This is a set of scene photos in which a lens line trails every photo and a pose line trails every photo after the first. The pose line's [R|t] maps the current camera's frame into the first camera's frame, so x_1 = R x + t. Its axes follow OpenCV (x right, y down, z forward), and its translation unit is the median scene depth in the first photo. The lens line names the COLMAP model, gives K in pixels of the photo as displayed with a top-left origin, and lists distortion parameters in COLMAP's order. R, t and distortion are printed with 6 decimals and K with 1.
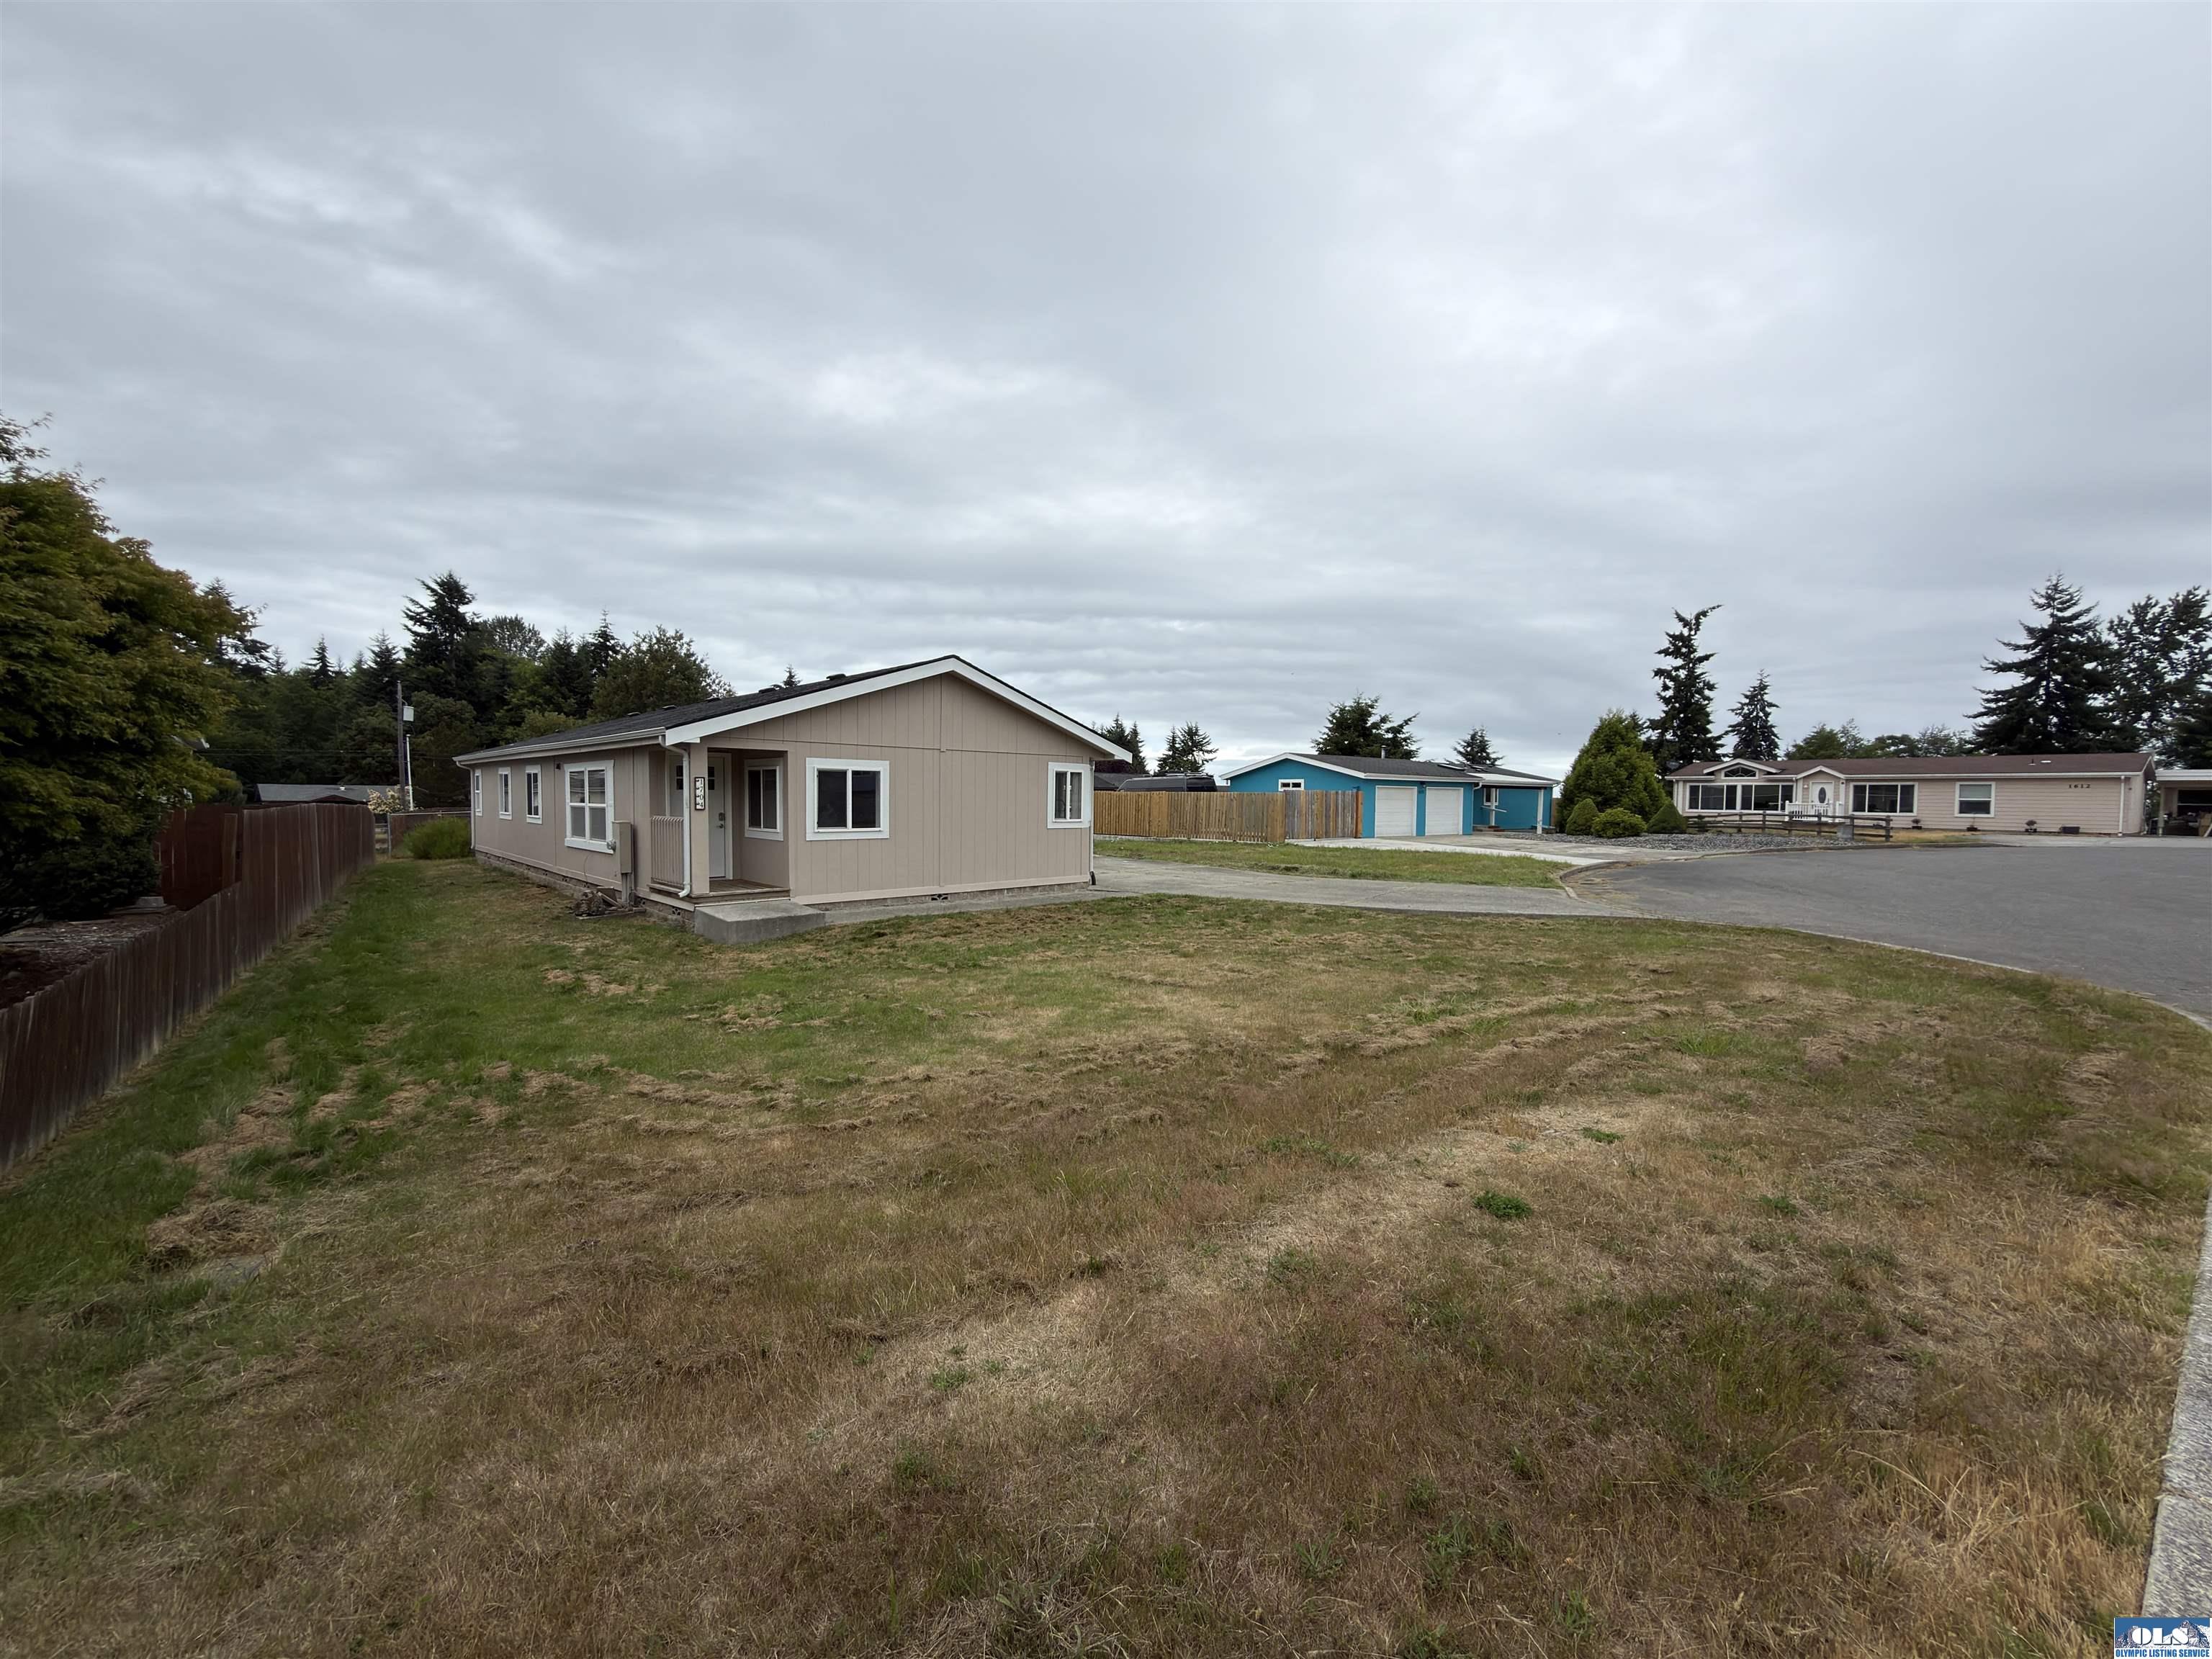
lens RADIAL K [[889.4, 0, 1108.6], [0, 889.4, 826.6], [0, 0, 1]] dist [-0.001569, 0.001500]
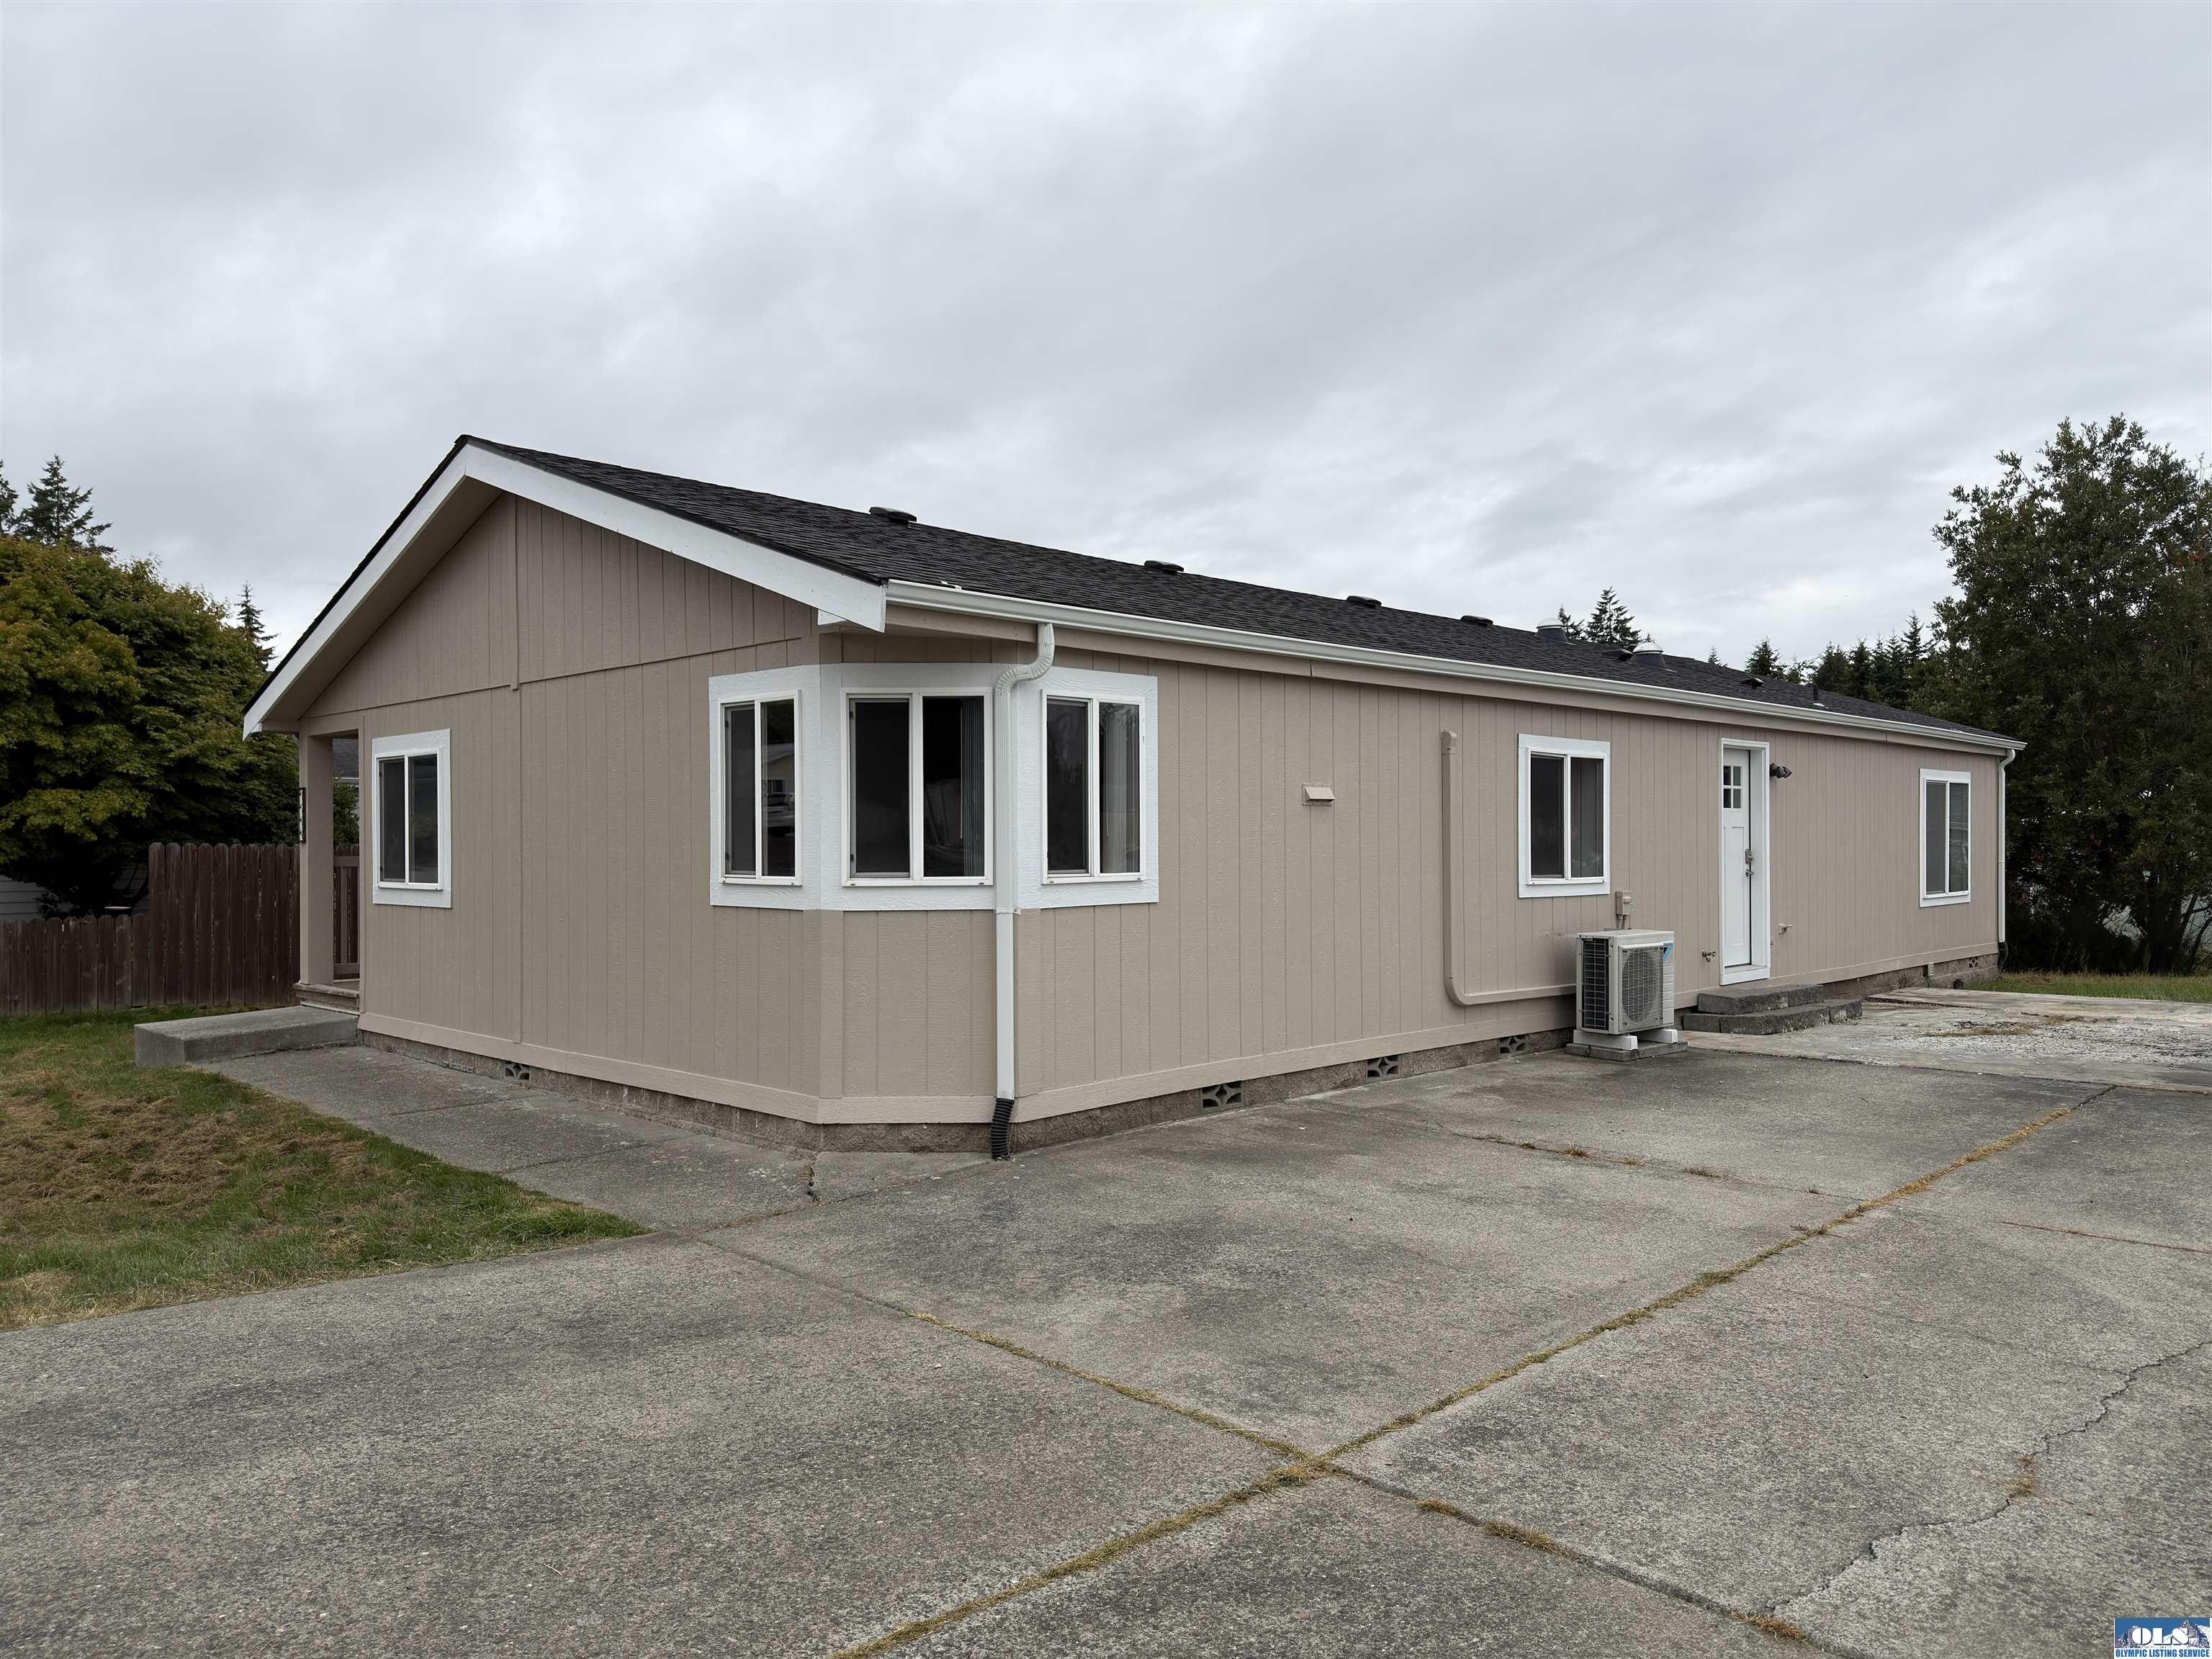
lens RADIAL K [[1562.9, 0, 1100.6], [0, 1562.9, 818.7], [0, 0, 1]] dist [0.064017, -0.077878]
pose [[0.014005, -0.026511, -0.999550, 0.594089], [-0.028687, 0.999226, -0.026904, -0.021749], [0.999490, 0.029051, 0.013234, 1.499251]]
